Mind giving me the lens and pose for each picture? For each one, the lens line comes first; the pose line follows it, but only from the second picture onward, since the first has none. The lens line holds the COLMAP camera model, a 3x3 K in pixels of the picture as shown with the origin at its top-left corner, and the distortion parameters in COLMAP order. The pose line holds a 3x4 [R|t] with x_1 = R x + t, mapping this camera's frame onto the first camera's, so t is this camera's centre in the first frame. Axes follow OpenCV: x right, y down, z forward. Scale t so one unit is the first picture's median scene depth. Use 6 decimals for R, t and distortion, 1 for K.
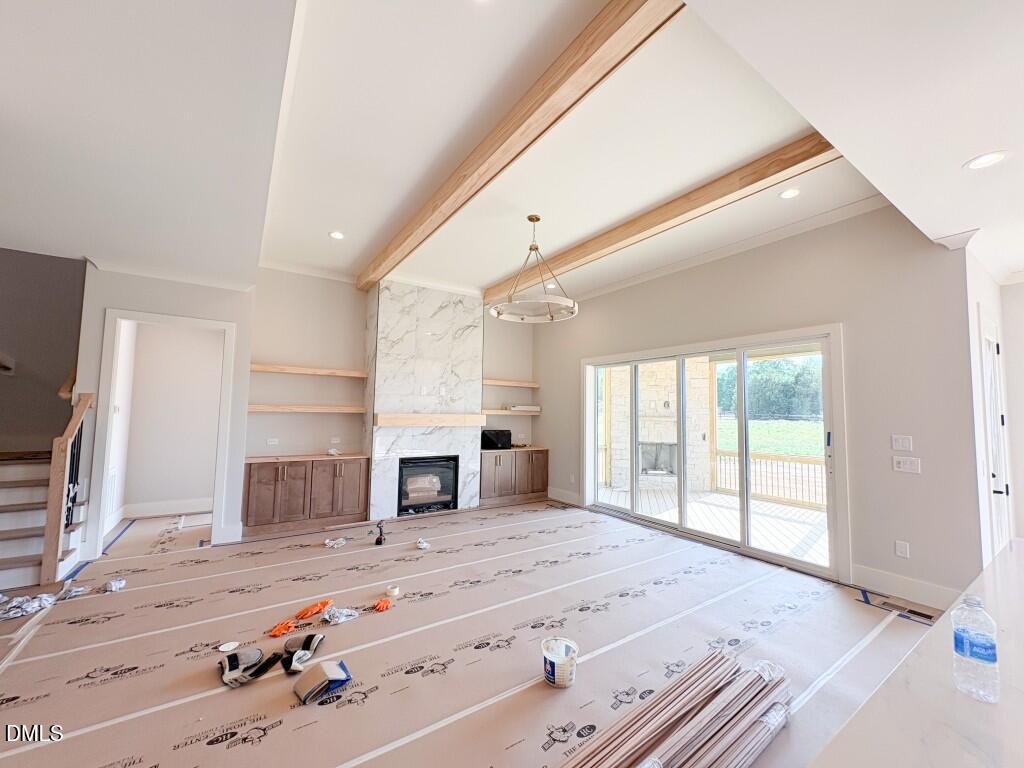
lens RADIAL K [[409.3, 0, 512.0], [0, 409.3, 384.0], [0, 0, 1]] dist [0.000984, 0.000095]
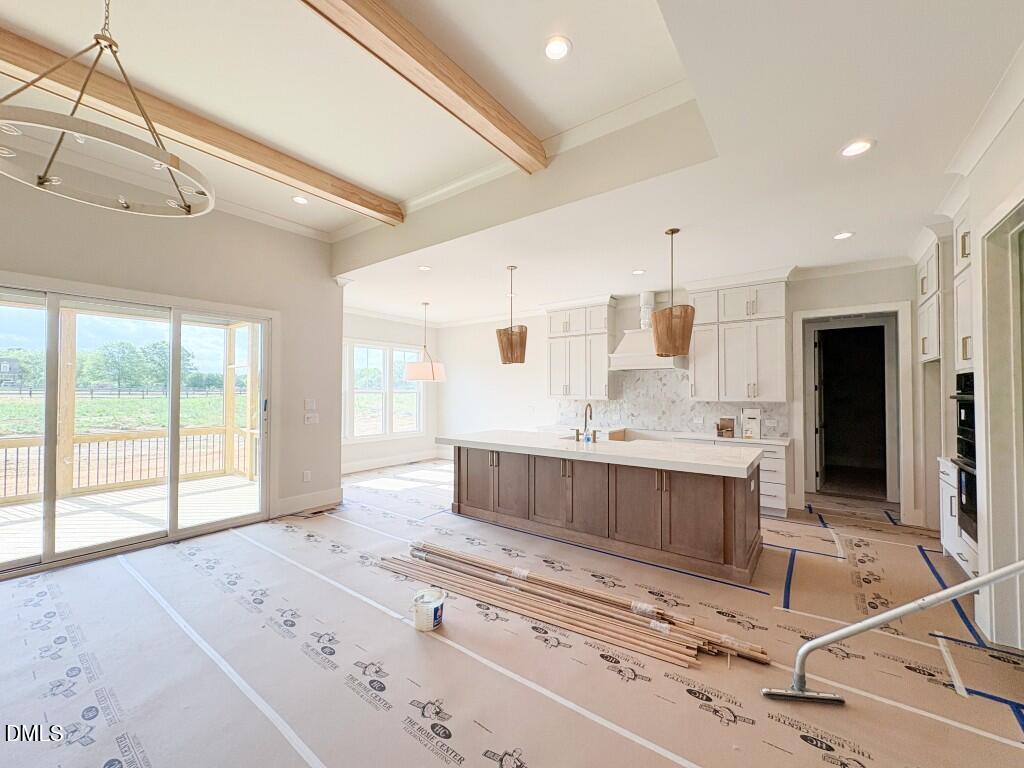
lens RADIAL K [[409.3, 0, 512.0], [0, 409.3, 384.0], [0, 0, 1]] dist [0.000984, 0.000095]
pose [[-0.330814, -0.000546, 0.943696, -0.592159], [-0.073482, 0.996979, -0.025182, 0.047755], [-0.940831, -0.077676, -0.329855, 0.708366]]
